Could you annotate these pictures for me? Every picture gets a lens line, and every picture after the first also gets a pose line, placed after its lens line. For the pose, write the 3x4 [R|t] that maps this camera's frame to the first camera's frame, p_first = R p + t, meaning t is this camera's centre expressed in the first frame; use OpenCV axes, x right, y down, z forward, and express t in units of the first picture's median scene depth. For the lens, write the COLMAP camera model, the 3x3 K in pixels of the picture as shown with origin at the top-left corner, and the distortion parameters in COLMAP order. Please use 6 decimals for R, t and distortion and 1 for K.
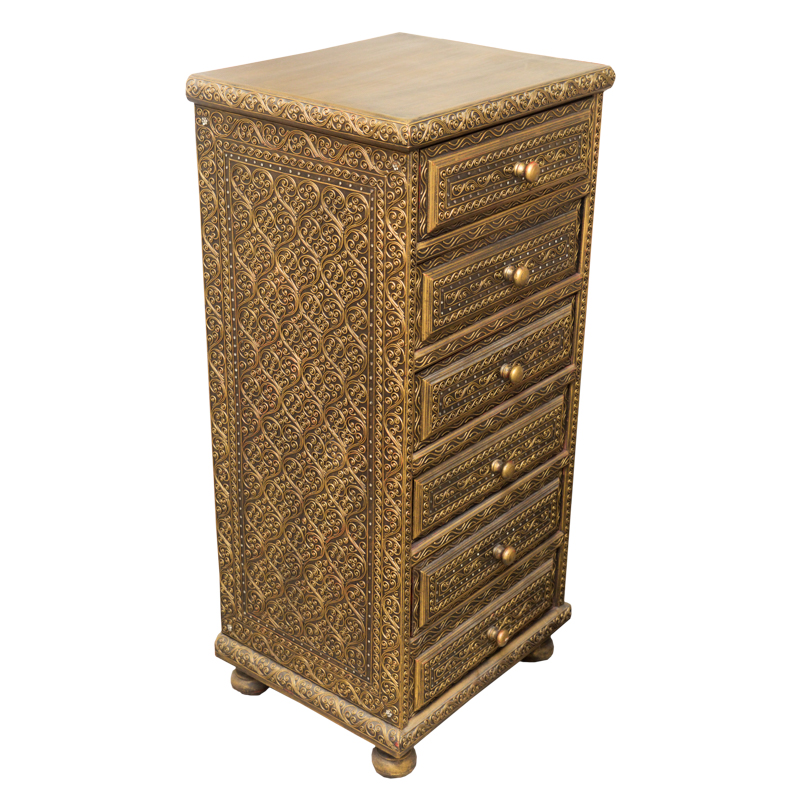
lens RADIAL K [[1328.4, 0, 403.7], [0, 1328.4, 400.1], [0, 0, 1]] dist [0.001335, 0.000000]
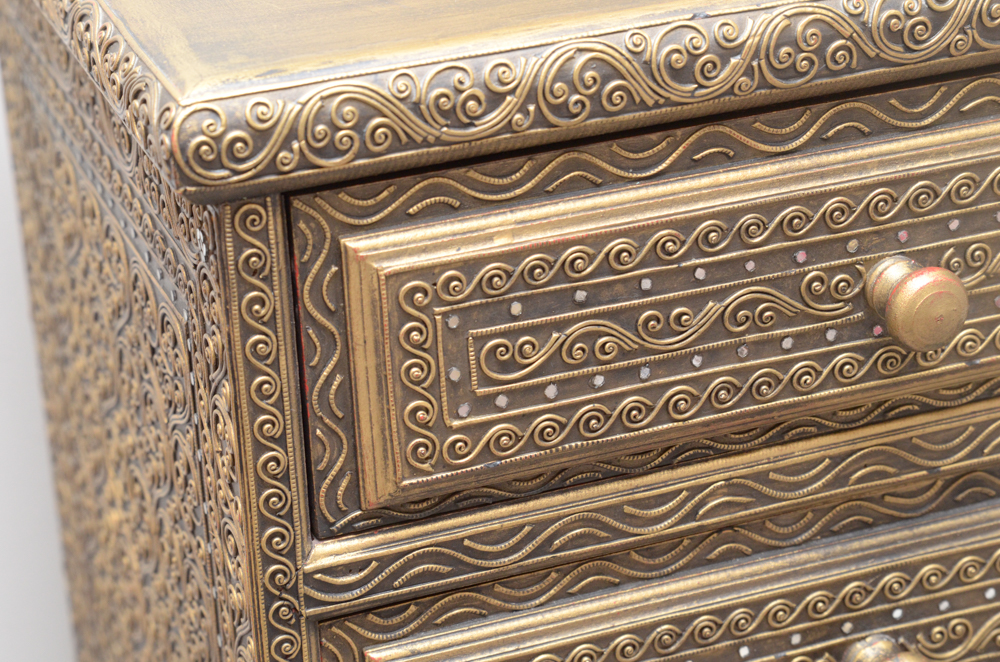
lens RADIAL K [[2587.5, 0, 460.3], [0, 2587.5, 321.0], [0, 0, 1]] dist [0.091268, 0.000000]
pose [[0.857100, 0.161443, -0.489198, 0.254938], [-0.164780, 0.985652, 0.036576, -0.172349], [0.488084, 0.049261, 0.871405, 0.546832]]
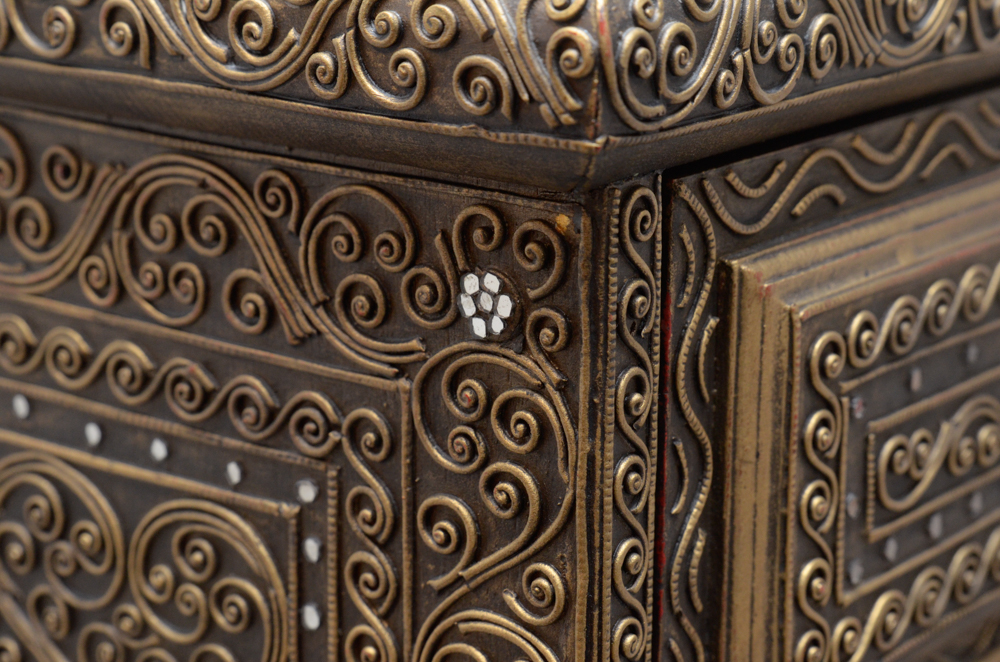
lens RADIAL K [[2587.5, 0, 505.0], [0, 2587.5, 334.1], [0, 0, 1]] dist [0.091268, 0.000000]
pose [[0.999597, -0.014836, 0.024197, -0.009087], [0.018966, 0.983381, -0.180558, -0.116926], [-0.021116, 0.180945, 0.983267, 0.688973]]
